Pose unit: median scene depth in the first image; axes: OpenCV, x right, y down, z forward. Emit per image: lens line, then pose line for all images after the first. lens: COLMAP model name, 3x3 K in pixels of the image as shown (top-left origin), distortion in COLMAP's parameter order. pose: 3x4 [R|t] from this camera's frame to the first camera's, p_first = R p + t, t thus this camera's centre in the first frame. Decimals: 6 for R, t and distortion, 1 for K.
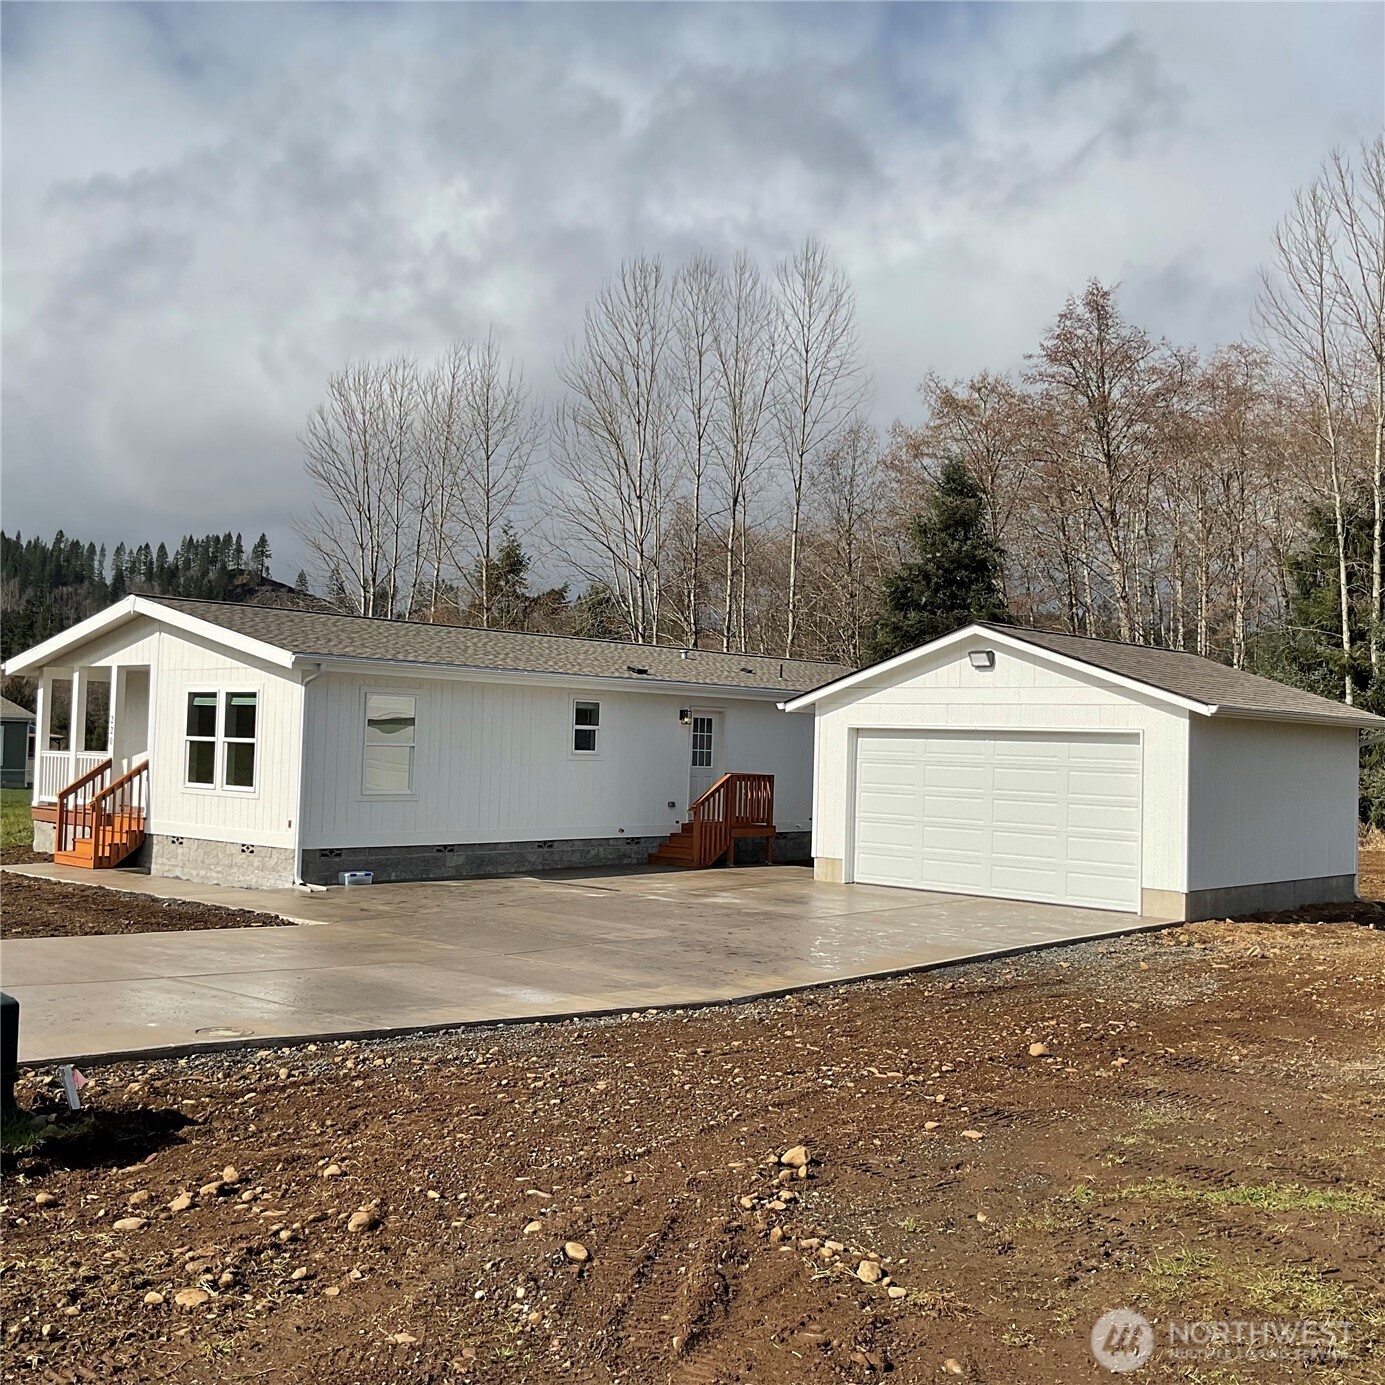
lens RADIAL K [[1524.2, 0, 692.5], [0, 1524.2, 692.5], [0, 0, 1]] dist [0.105006, -0.172301]
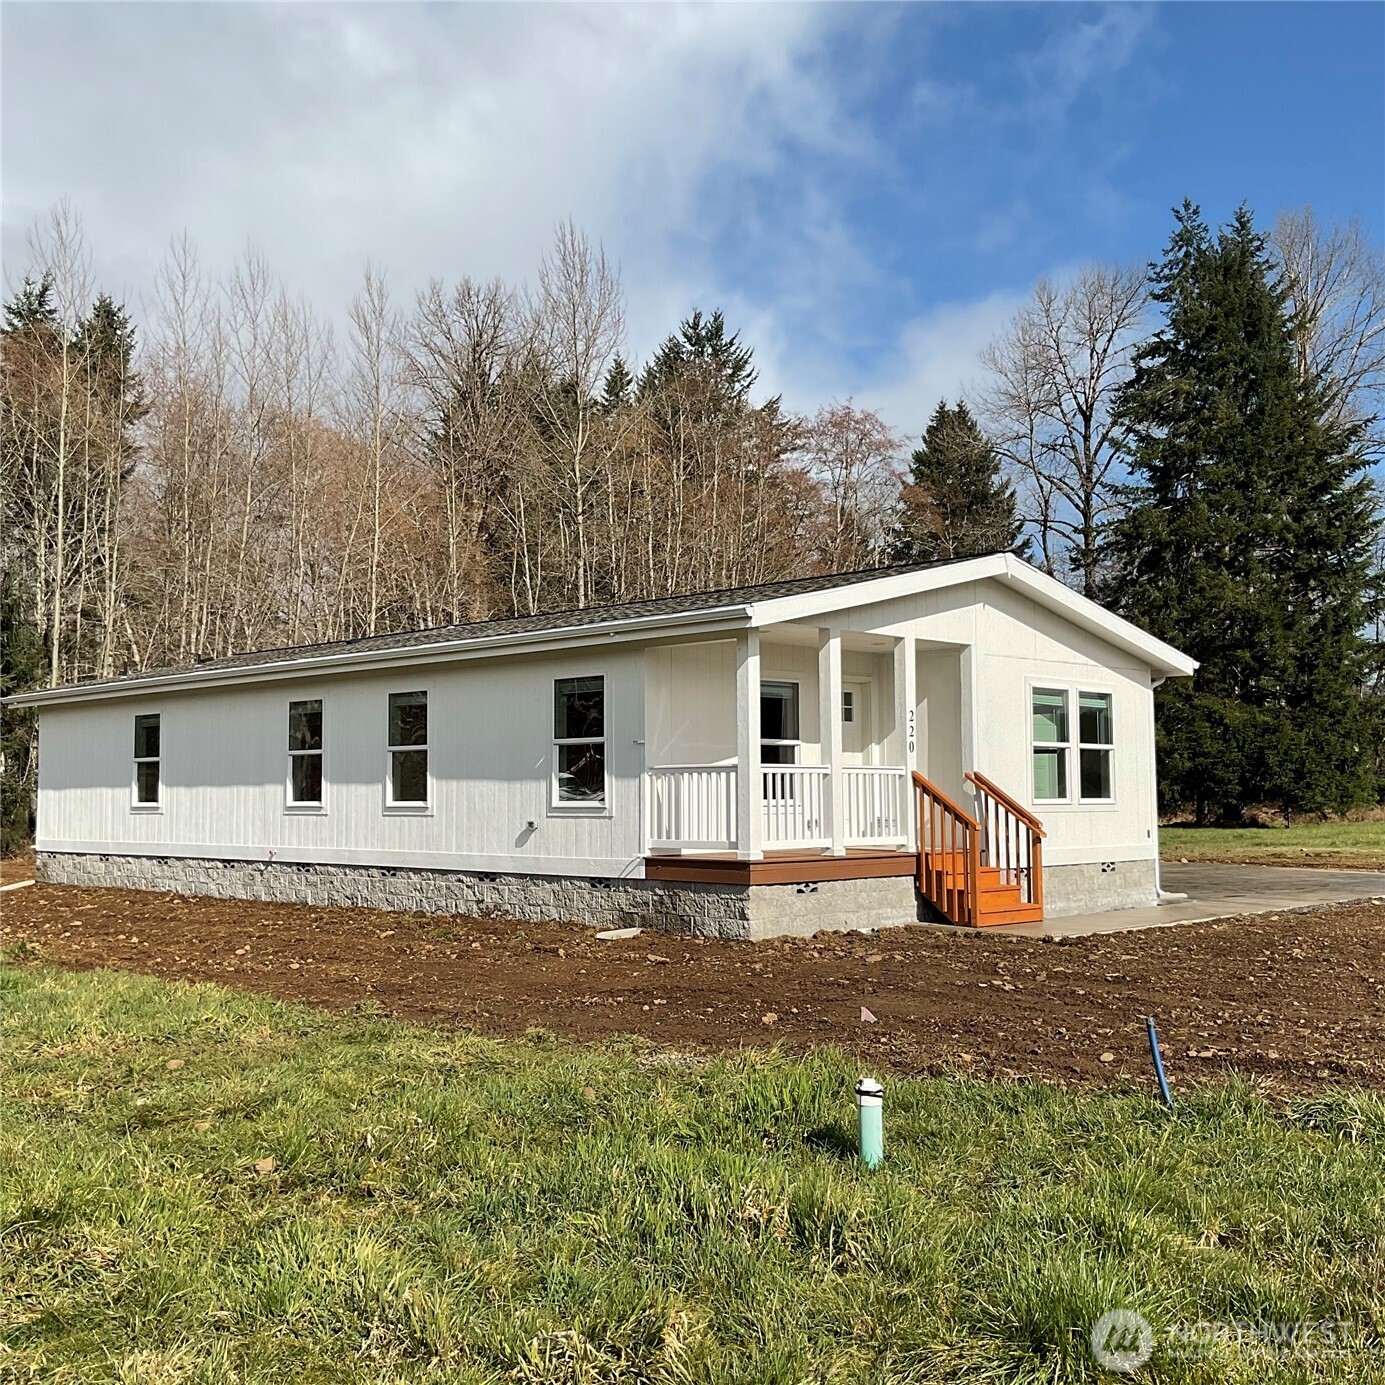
lens RADIAL K [[1532.3, 0, 692.5], [0, 1532.3, 692.5], [0, 0, 1]] dist [0.071297, -0.042610]
pose [[0.036226, 0.038165, 0.998615, -1.165380], [-0.030178, 0.998857, -0.037080, 0.038915], [-0.998888, -0.028792, 0.037336, 1.173242]]
